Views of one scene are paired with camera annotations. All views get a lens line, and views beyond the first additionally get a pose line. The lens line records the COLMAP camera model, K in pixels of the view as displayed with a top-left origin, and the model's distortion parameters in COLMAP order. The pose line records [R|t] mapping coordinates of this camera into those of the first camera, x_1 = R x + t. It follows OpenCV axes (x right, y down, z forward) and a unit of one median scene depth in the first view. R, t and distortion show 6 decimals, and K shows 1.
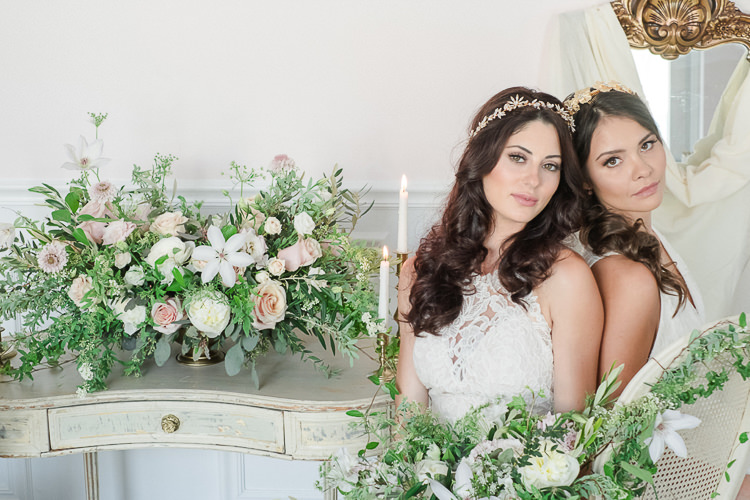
lens RADIAL K [[1230.2, 0, 376.3], [0, 1230.2, 250.0], [0, 0, 1]] dist [-0.017624, 0.000000]
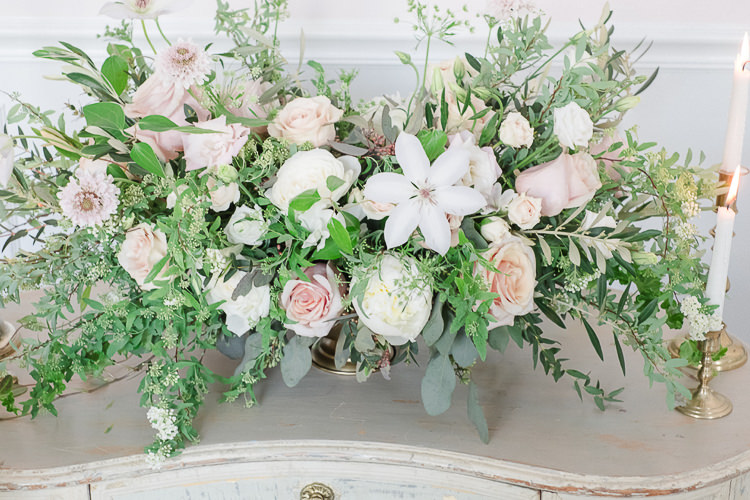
lens RADIAL K [[1230.2, 0, 371.4], [0, 1230.2, 251.2], [0, 0, 1]] dist [-0.017624, 0.000000]
pose [[0.999972, 0.001306, 0.007318, -0.147617], [-0.002466, 0.986981, 0.160819, -0.052065], [-0.007013, -0.160833, 0.986957, 0.485785]]
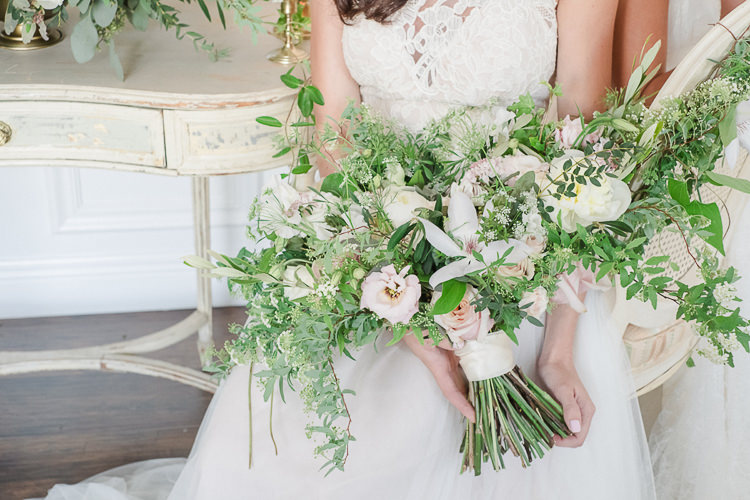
lens RADIAL K [[1230.2, 0, 370.5], [0, 1230.2, 250.5], [0, 0, 1]] dist [-0.017624, 0.000000]
pose [[0.981581, -0.059545, 0.181531, -0.089044], [0.009081, 0.963655, 0.266995, 0.019018], [-0.190832, -0.260429, 0.946446, 0.268935]]
